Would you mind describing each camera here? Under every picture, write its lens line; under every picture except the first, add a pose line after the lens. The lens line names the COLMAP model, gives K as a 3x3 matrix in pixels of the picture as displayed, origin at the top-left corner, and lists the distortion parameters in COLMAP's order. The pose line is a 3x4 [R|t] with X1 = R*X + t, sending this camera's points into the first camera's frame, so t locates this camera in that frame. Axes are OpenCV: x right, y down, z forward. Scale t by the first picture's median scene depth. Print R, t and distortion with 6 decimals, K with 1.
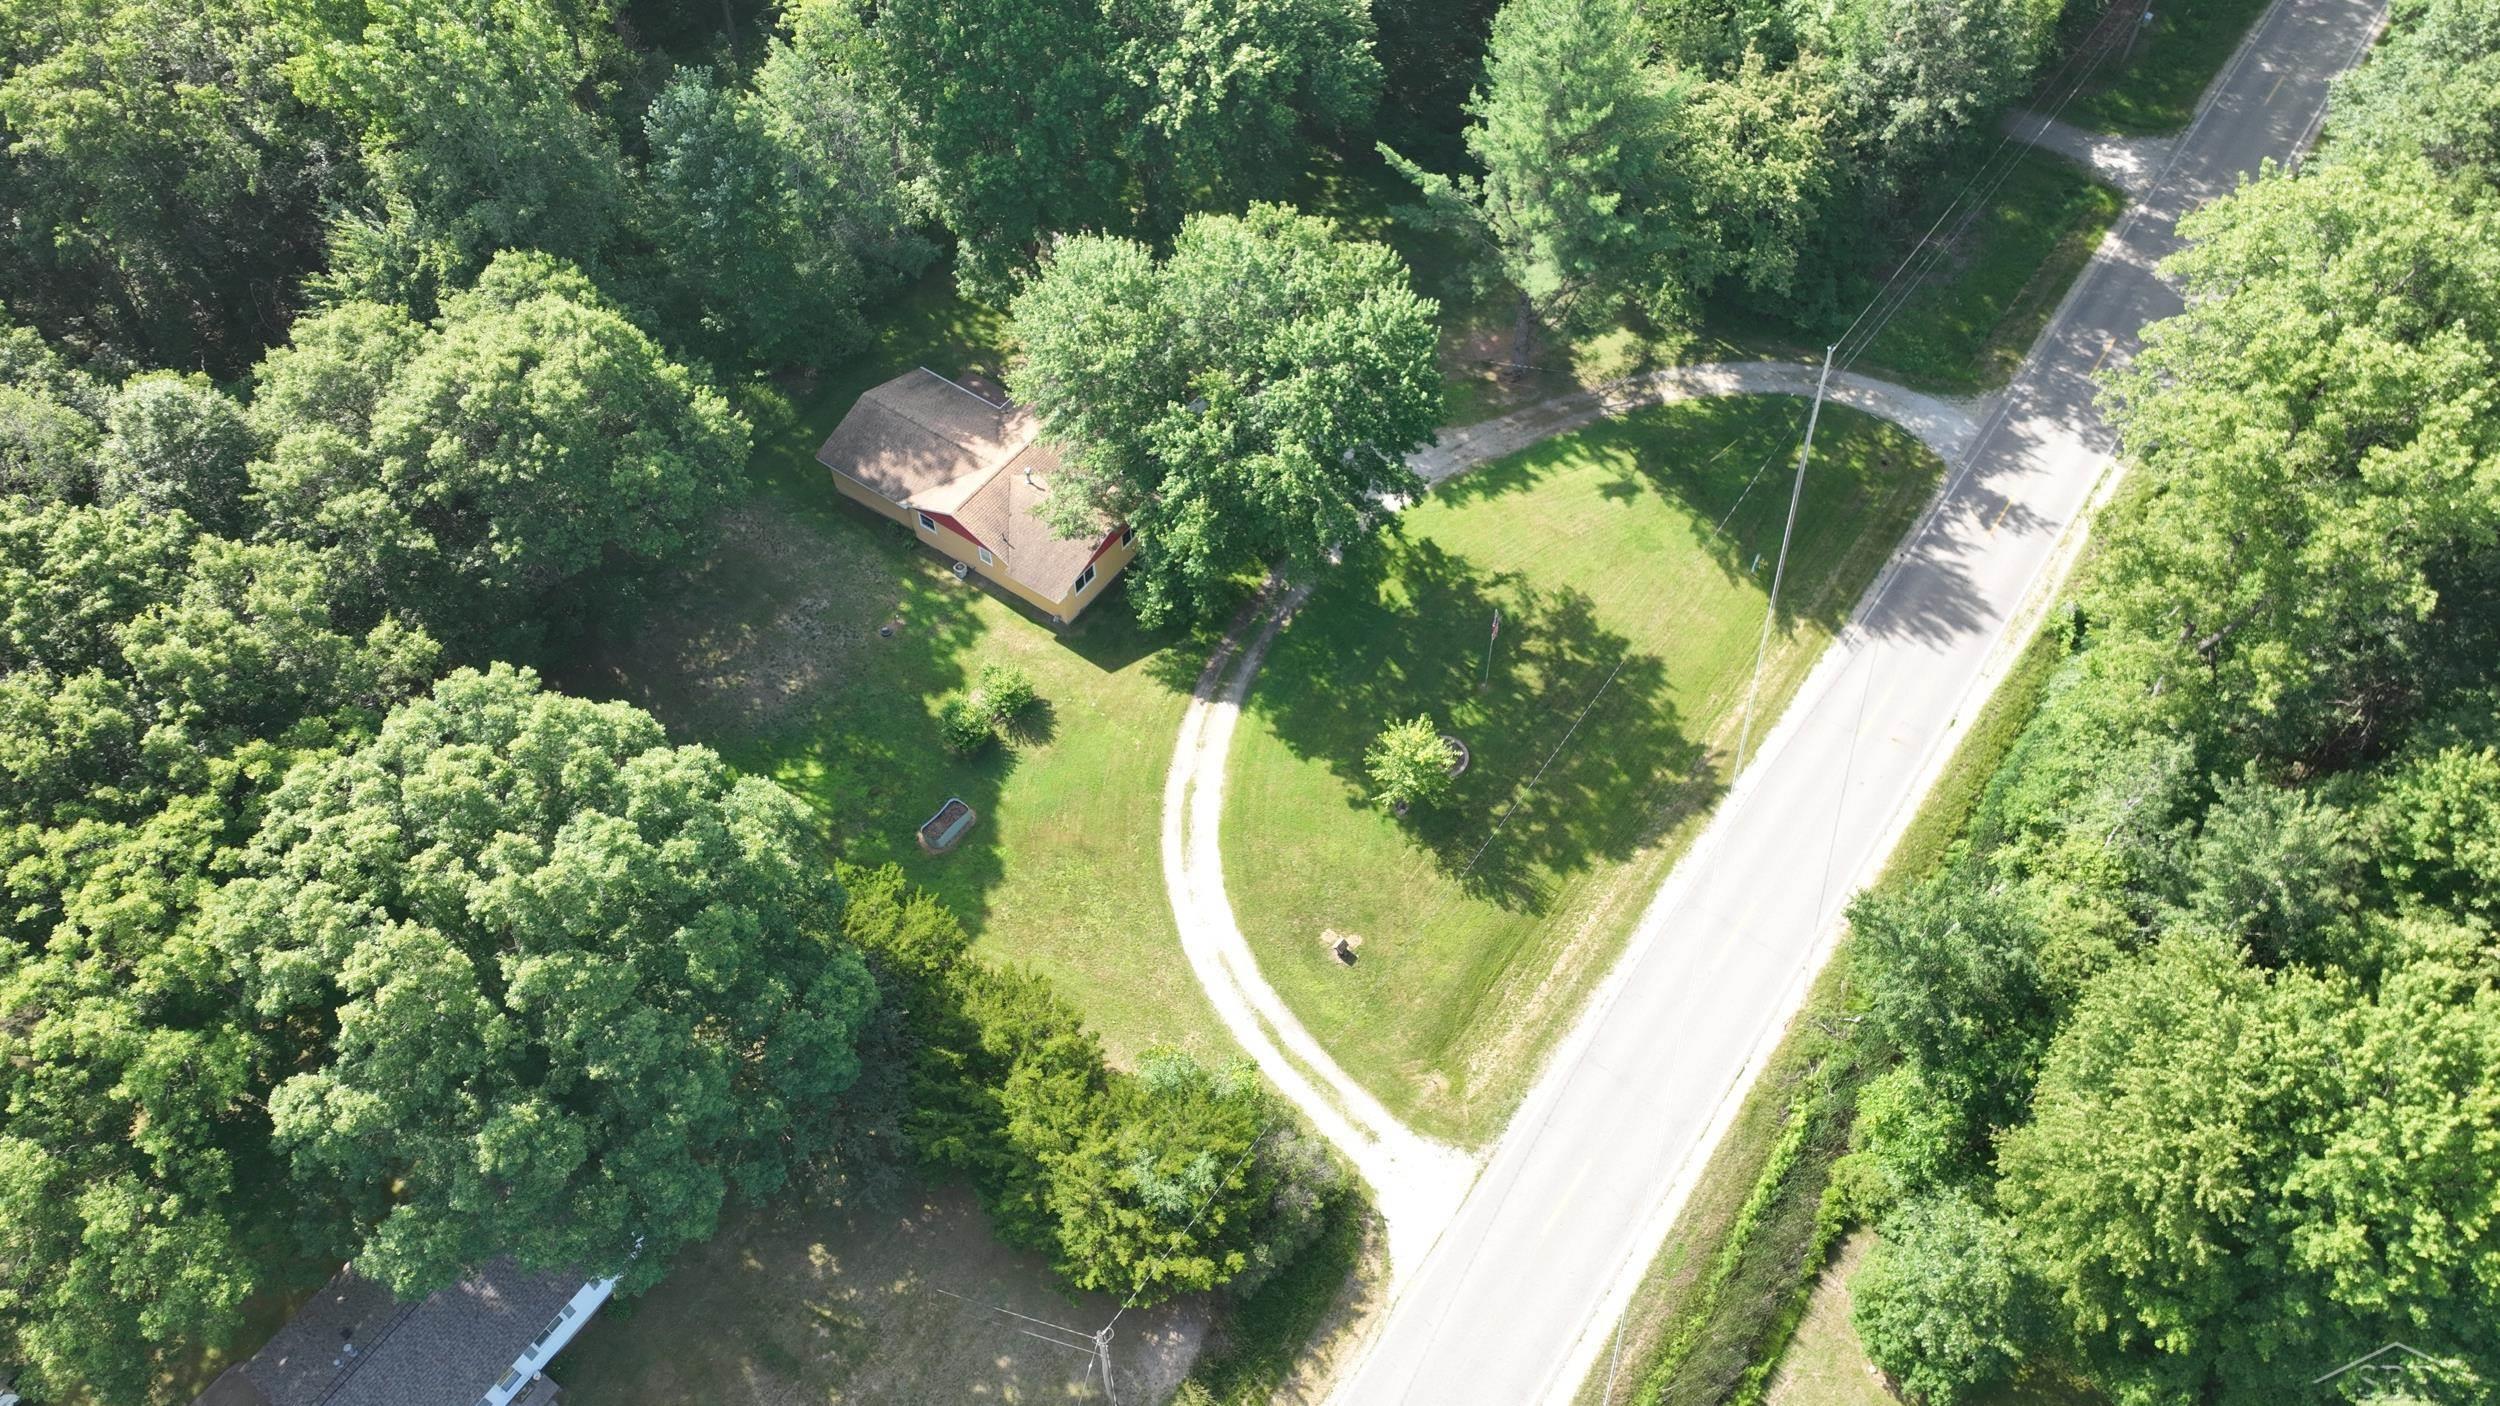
lens RADIAL K [[1762.7, 0, 1247.8], [0, 1762.7, 702.4], [0, 0, 1]] dist [0.002749, 0.003425]
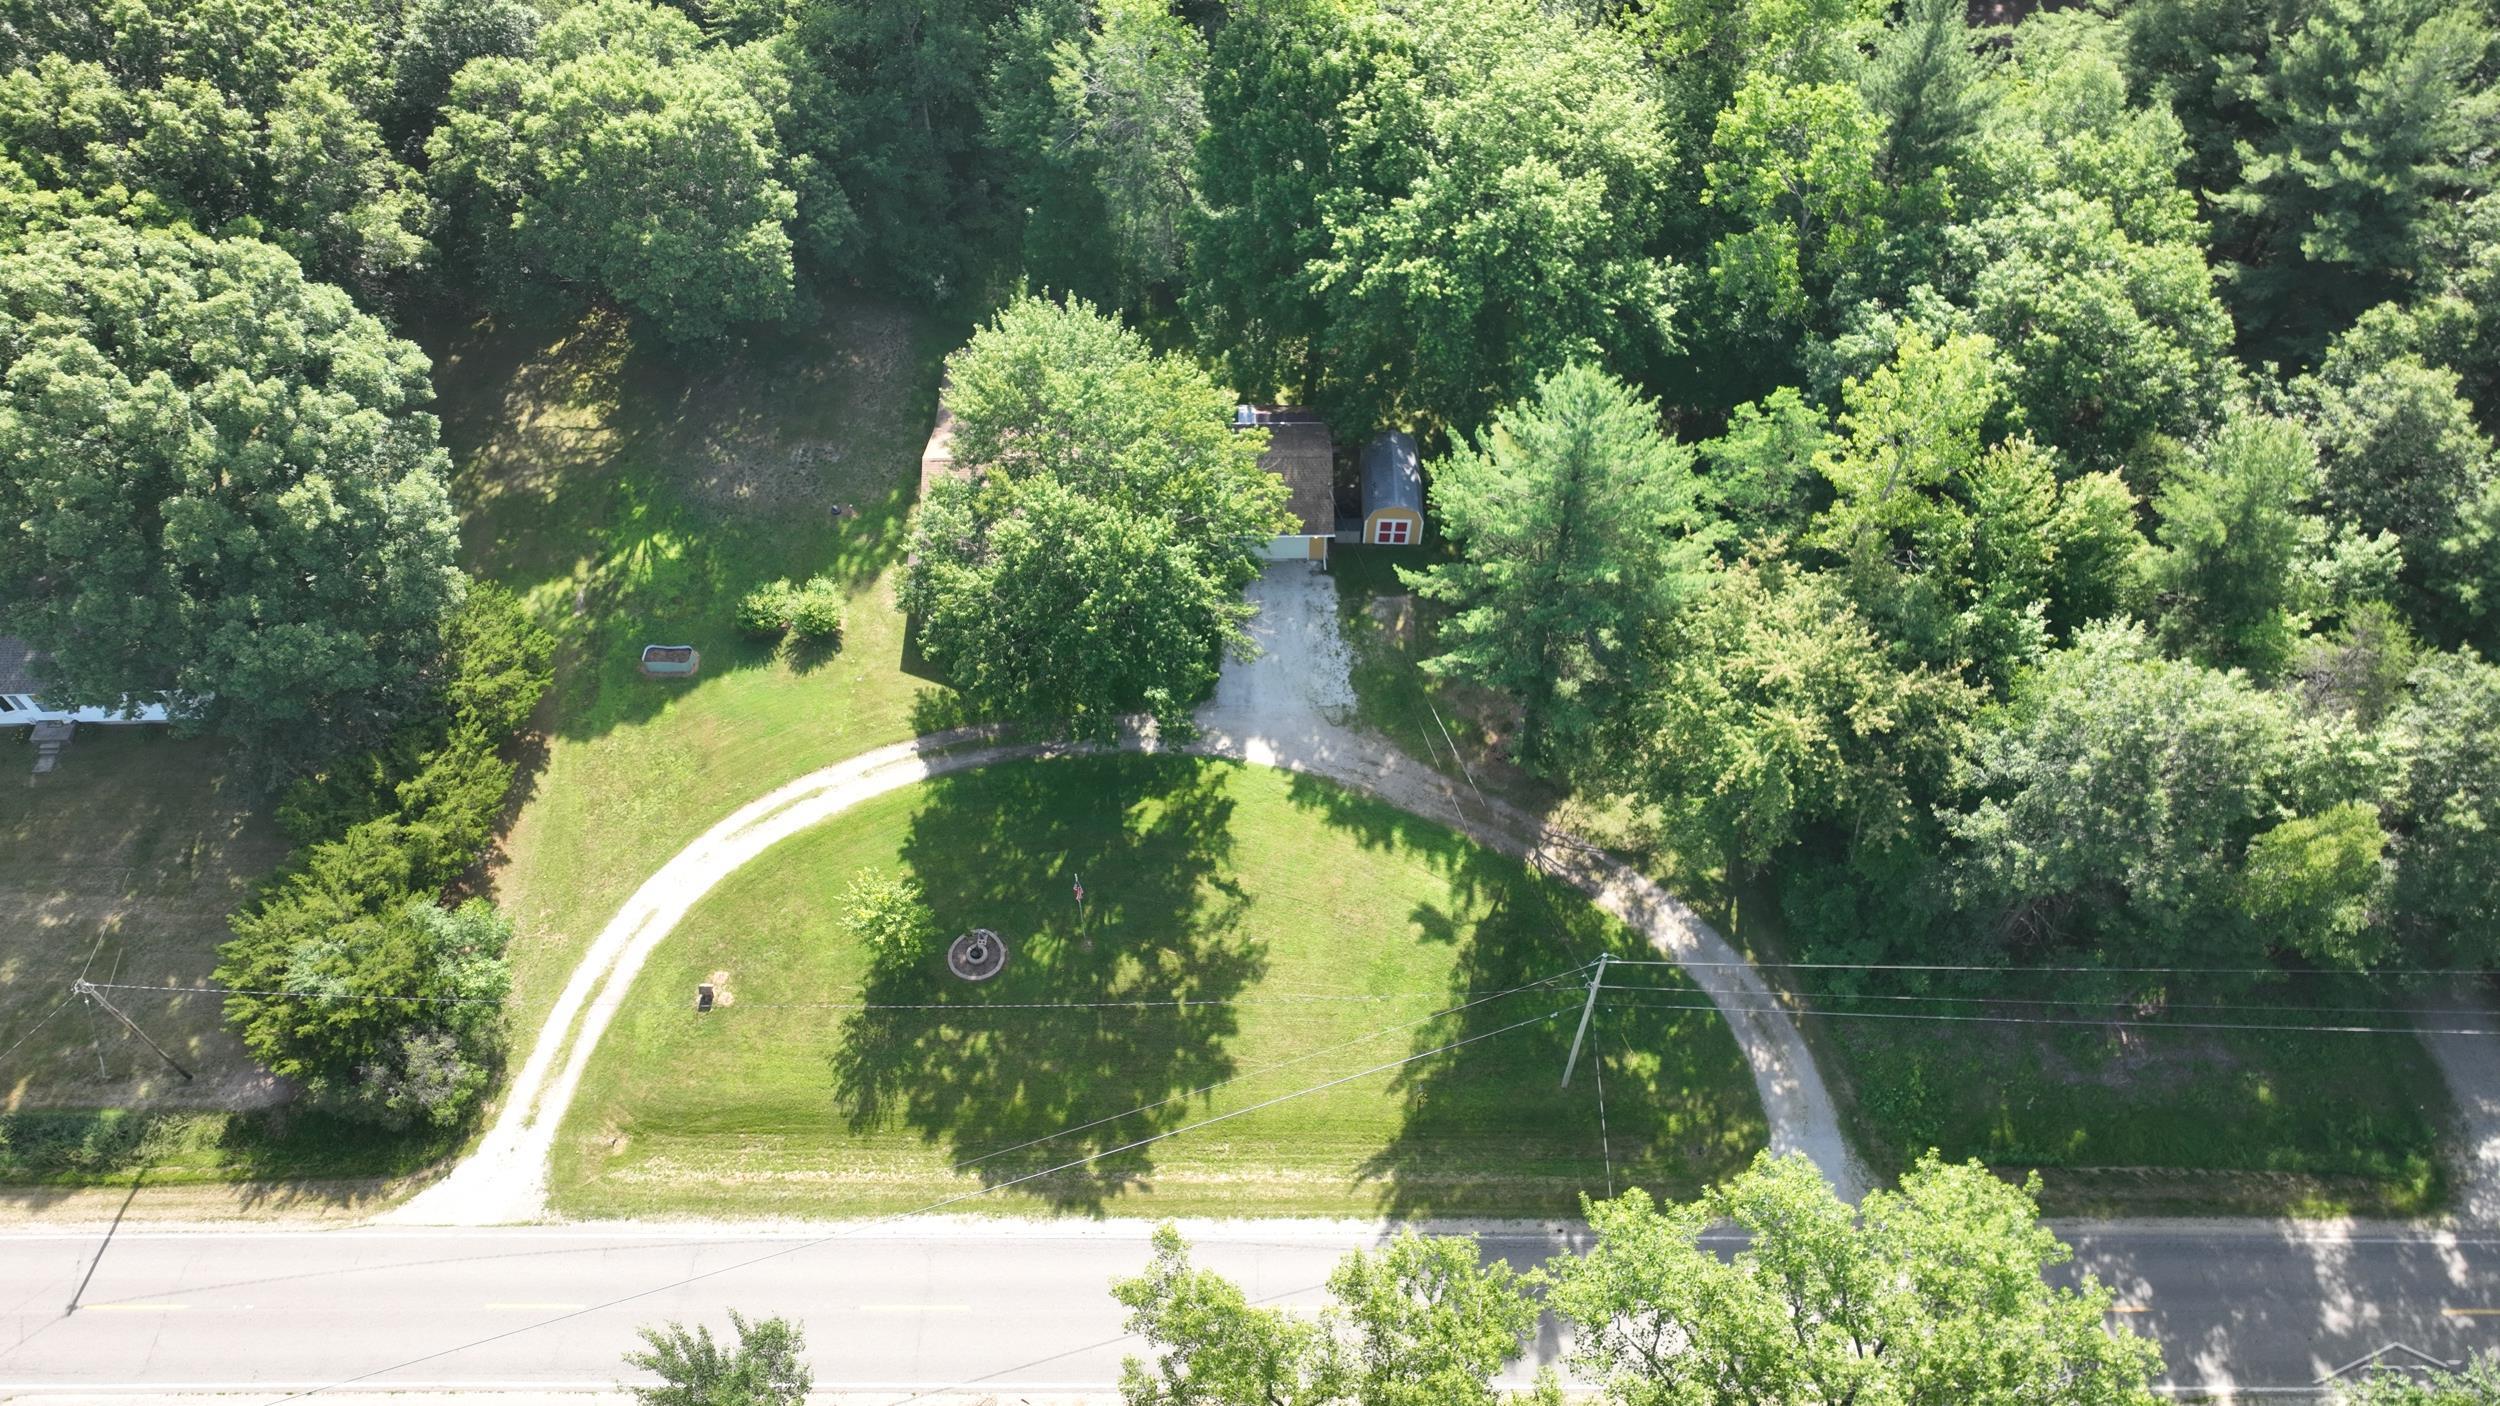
lens RADIAL K [[1762.7, 0, 1252.0], [0, 1762.7, 706.0], [0, 0, 1]] dist [0.002749, 0.003425]
pose [[0.586367, 0.650287, -0.483011, 0.533012], [-0.649921, 0.733583, 0.198643, -0.328143], [0.483504, 0.197441, 0.852784, 0.240300]]
